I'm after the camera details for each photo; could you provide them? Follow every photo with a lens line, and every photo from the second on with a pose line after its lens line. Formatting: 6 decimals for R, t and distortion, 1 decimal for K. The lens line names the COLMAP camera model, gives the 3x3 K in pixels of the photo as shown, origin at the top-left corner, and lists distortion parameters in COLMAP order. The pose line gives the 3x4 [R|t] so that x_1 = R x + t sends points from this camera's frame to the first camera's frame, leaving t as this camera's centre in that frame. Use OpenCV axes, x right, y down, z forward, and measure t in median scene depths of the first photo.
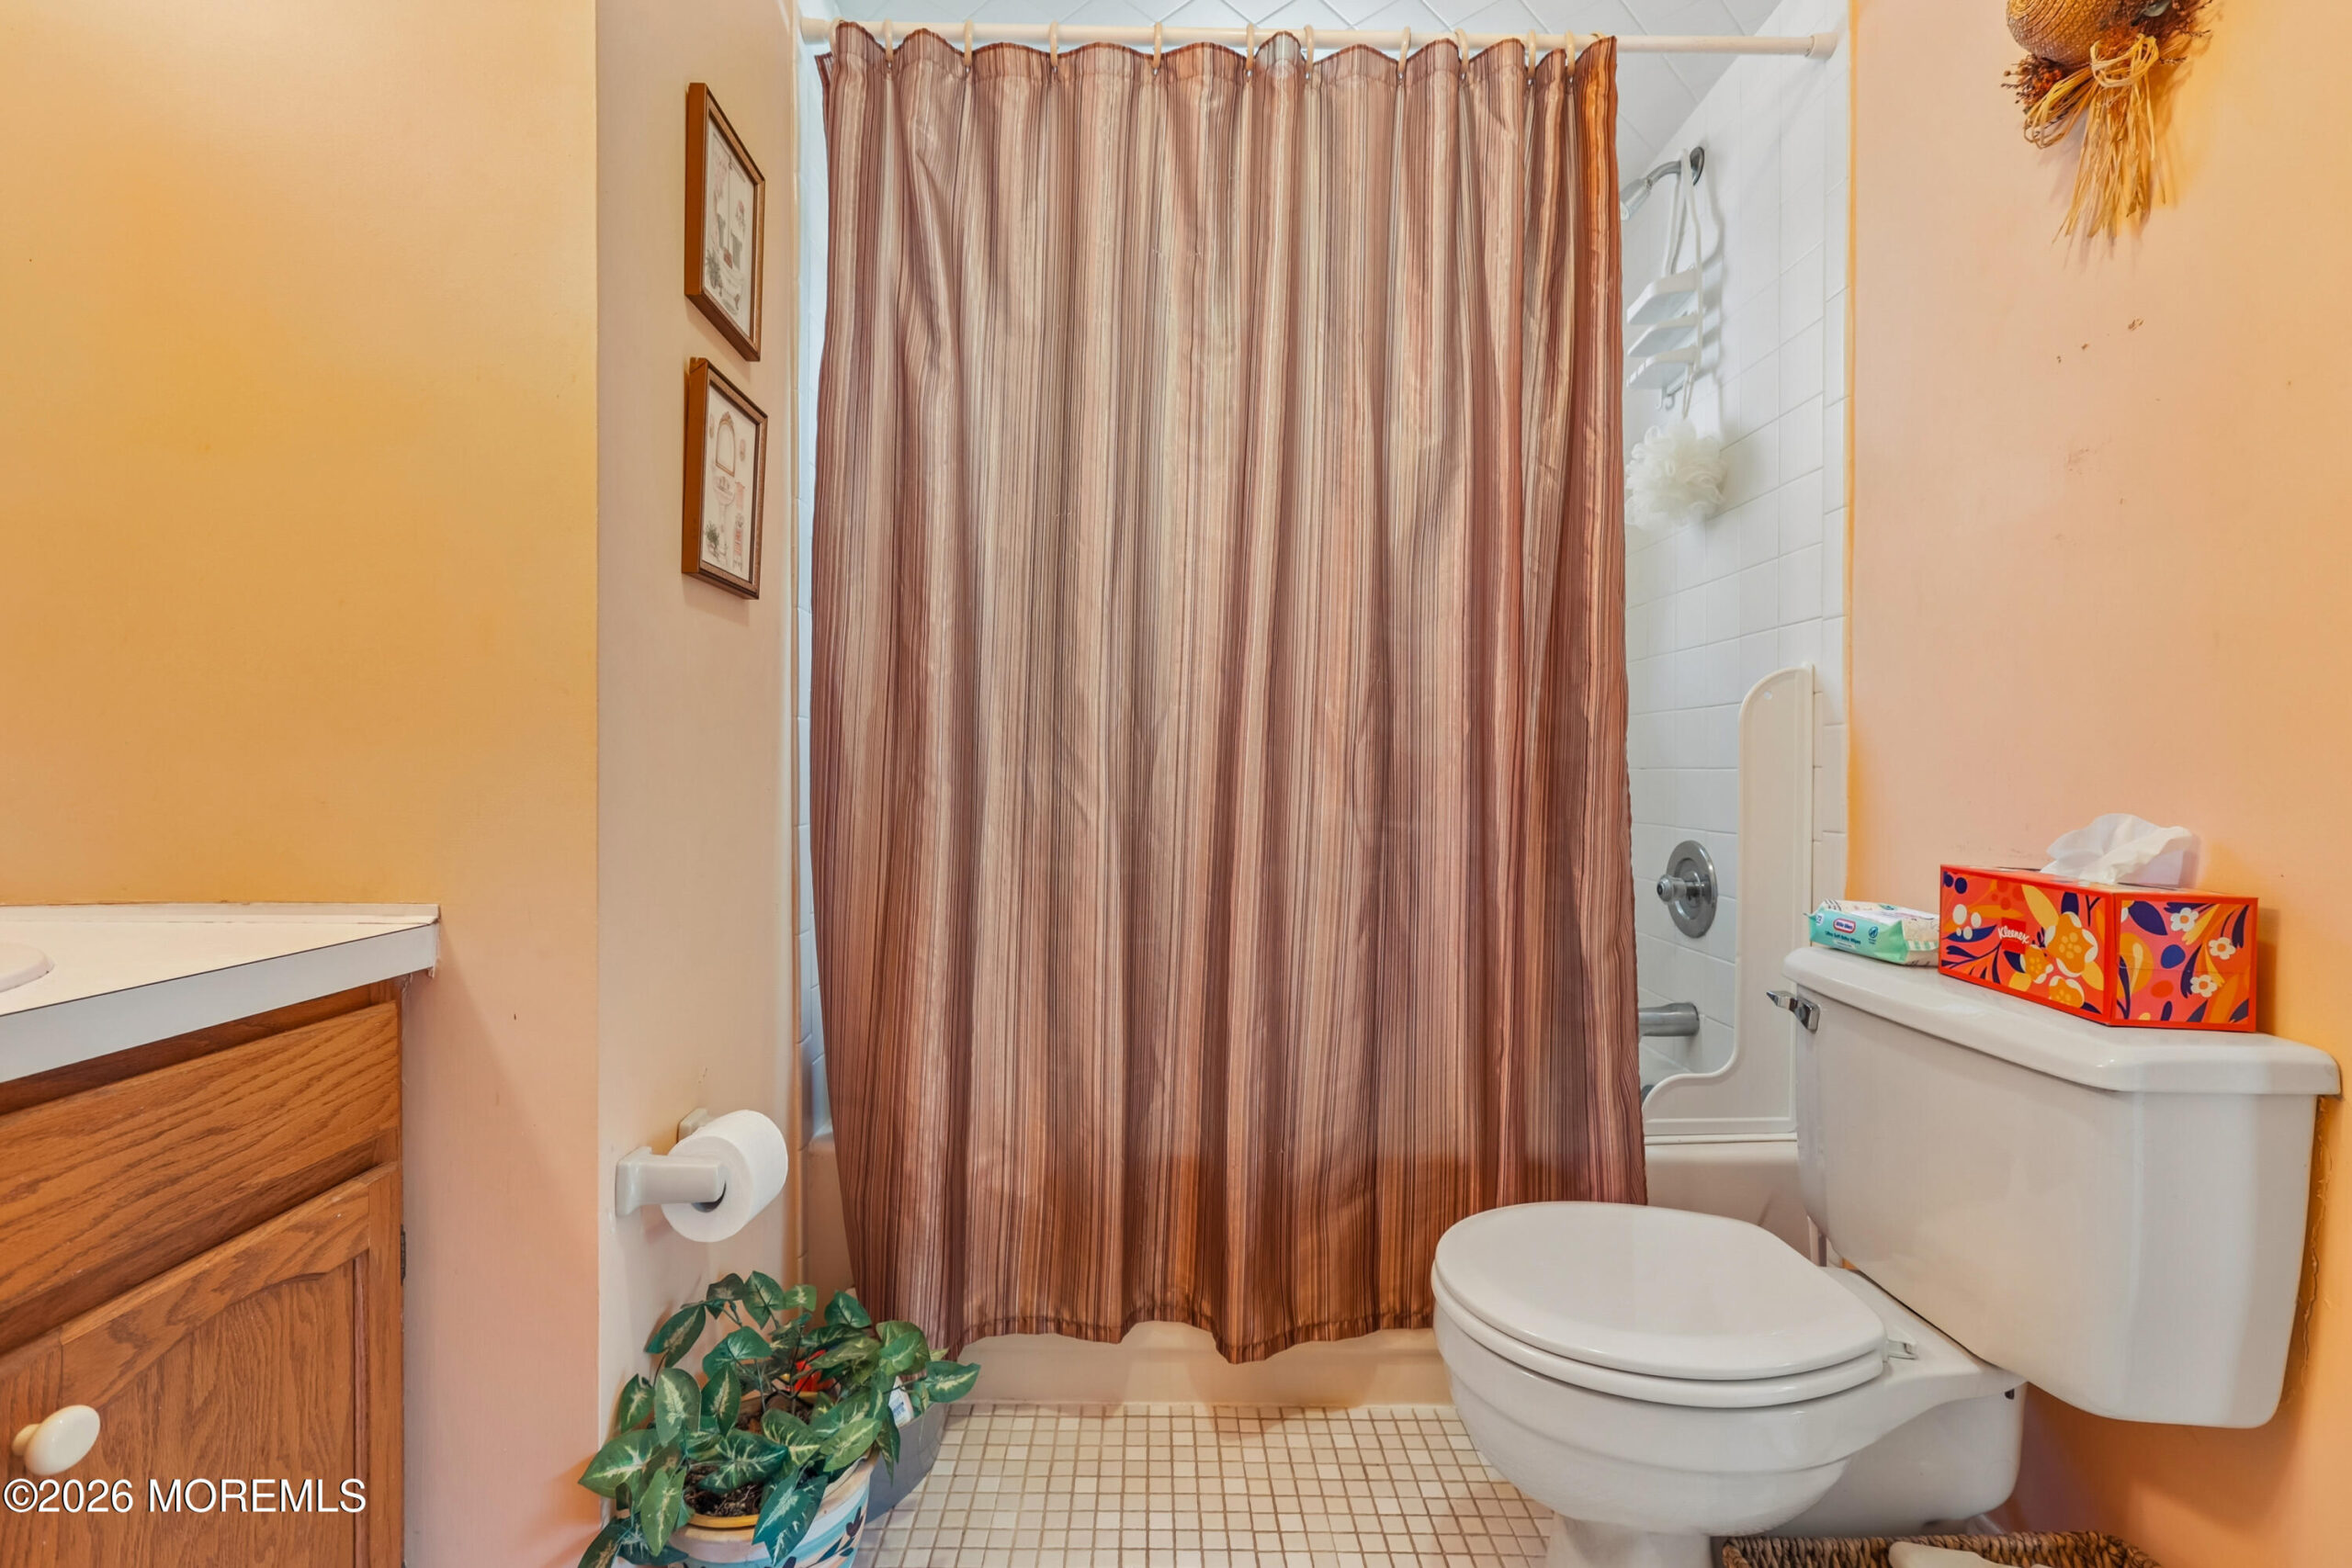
lens RADIAL K [[1060.9, 0, 1159.2], [0, 1060.9, 766.7], [0, 0, 1]] dist [-0.043678, 0.017487]
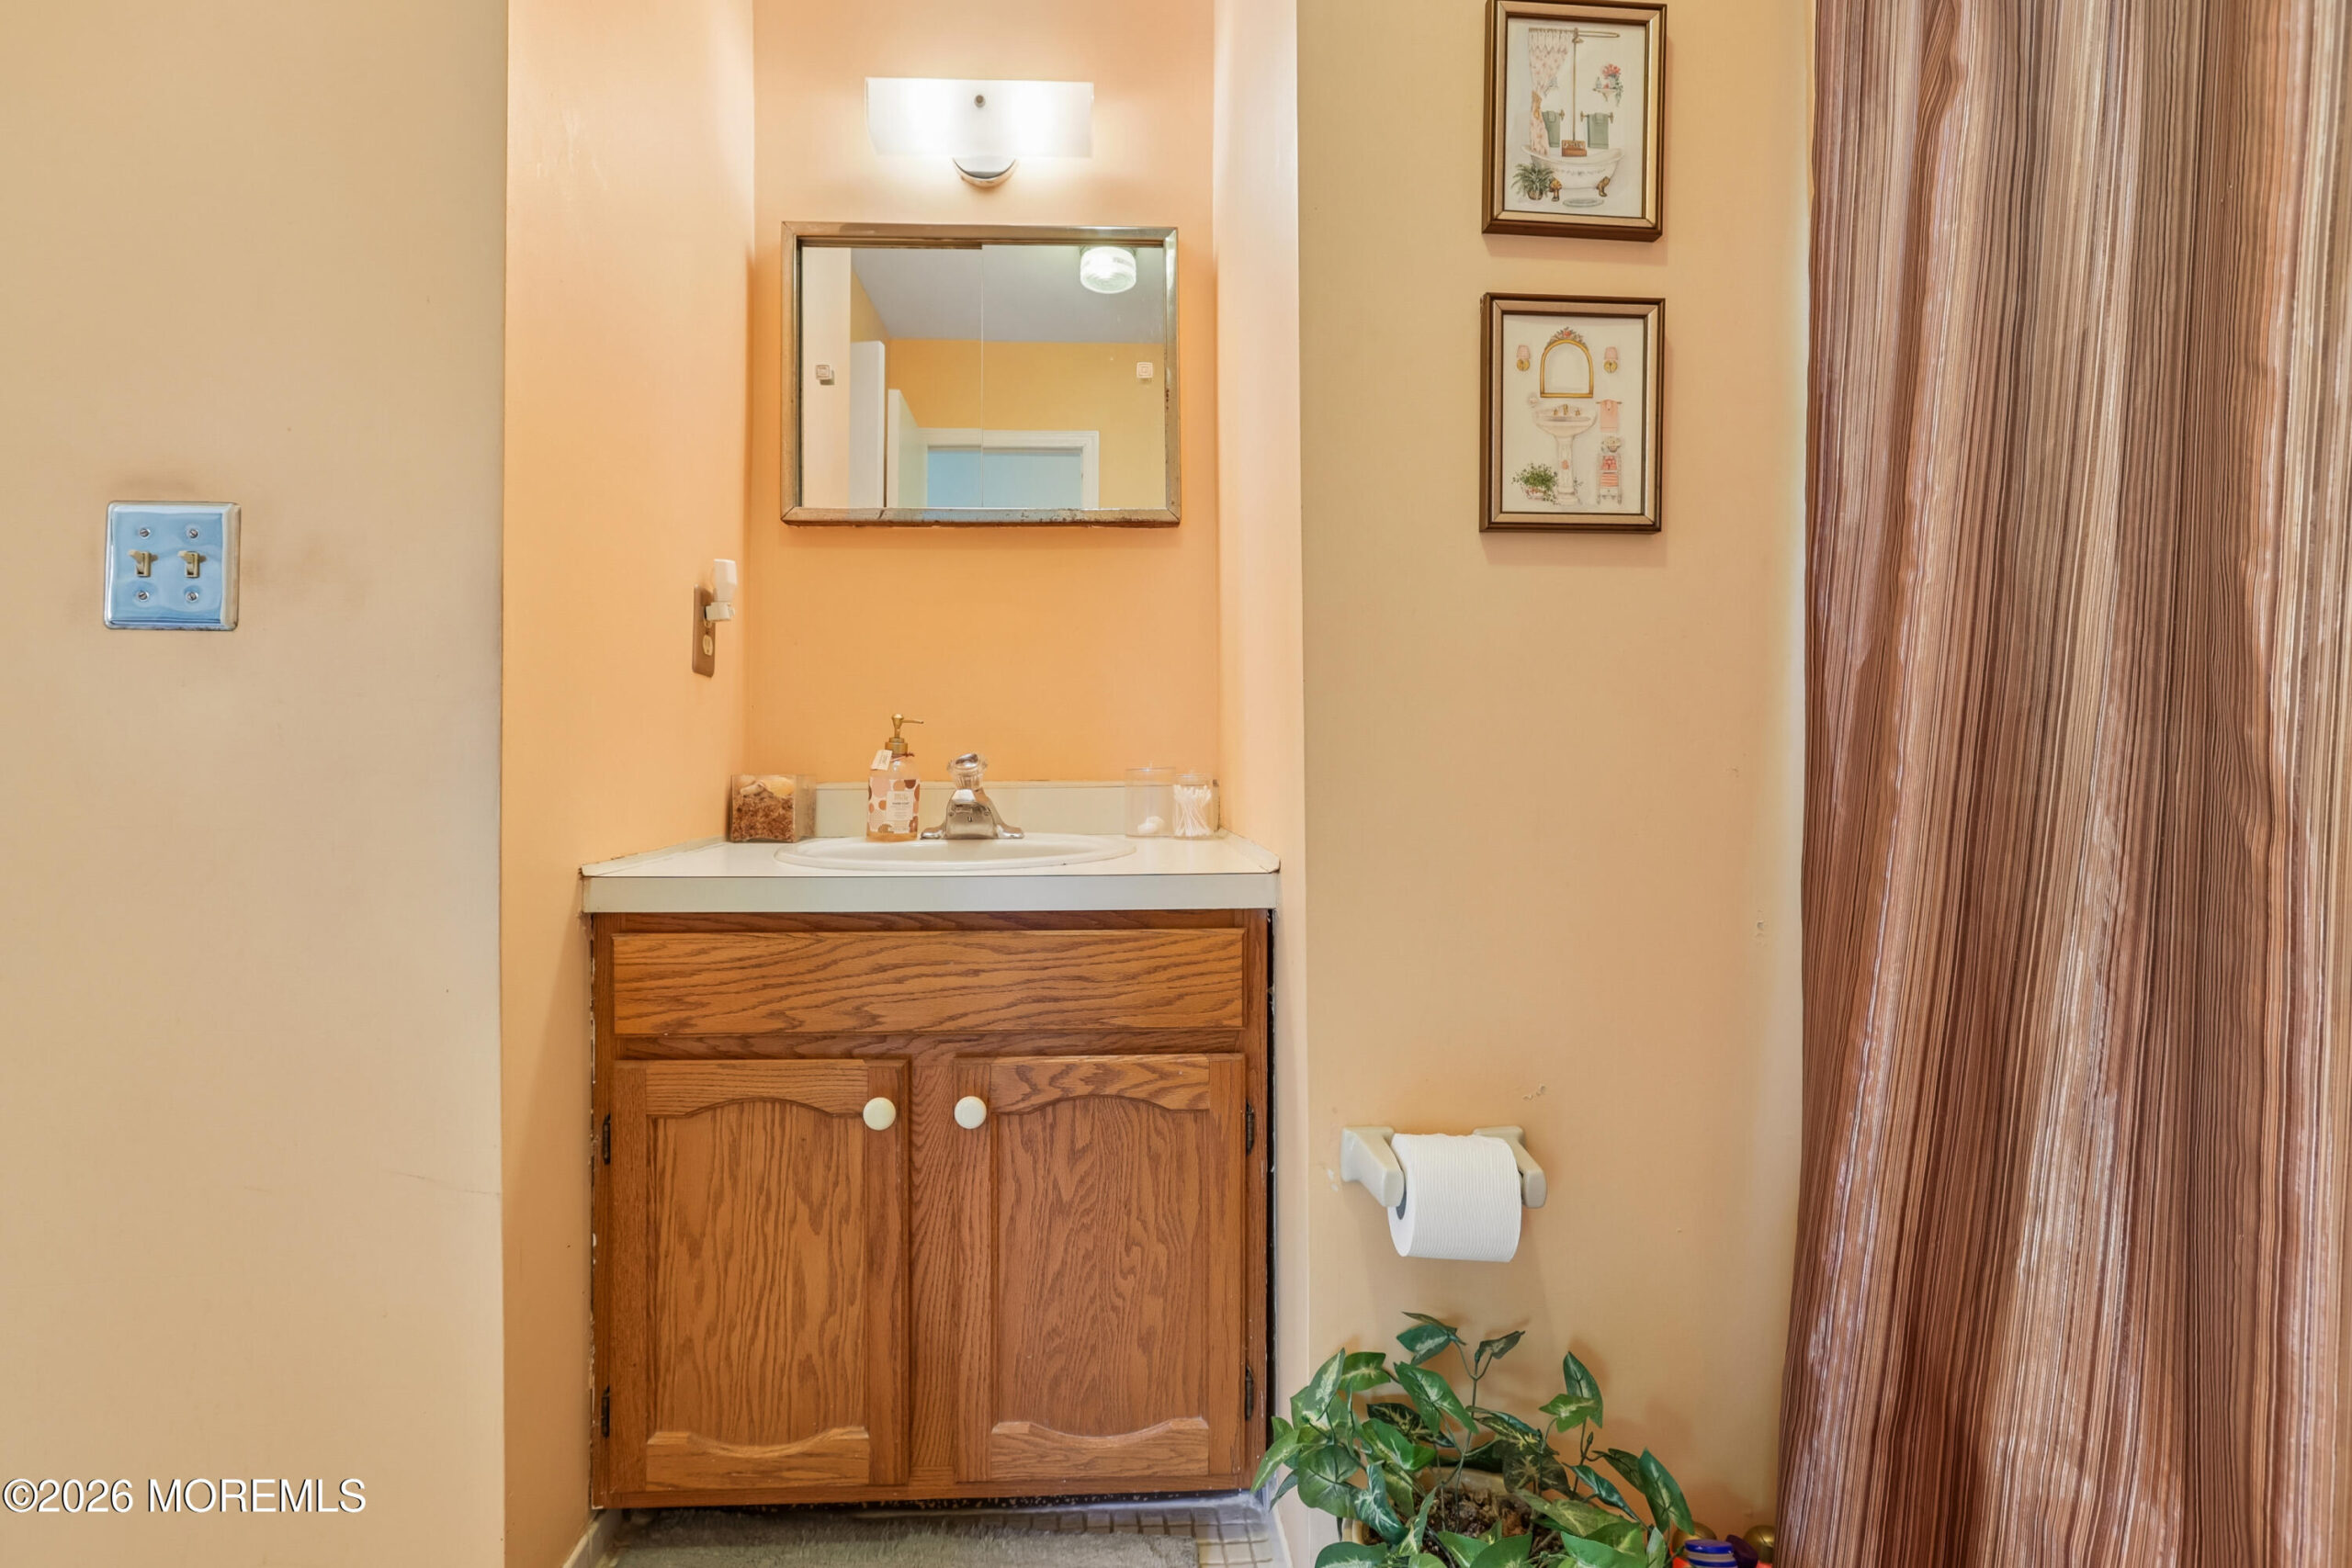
lens RADIAL K [[1060.9, 0, 1159.2], [0, 1060.9, 766.7], [0, 0, 1]] dist [-0.043678, 0.017487]
pose [[0.064749, -0.002028, -0.997900, 0.639250], [0.001939, 0.999996, -0.001906, 0.032785], [0.997900, -0.001811, 0.064753, 0.935077]]
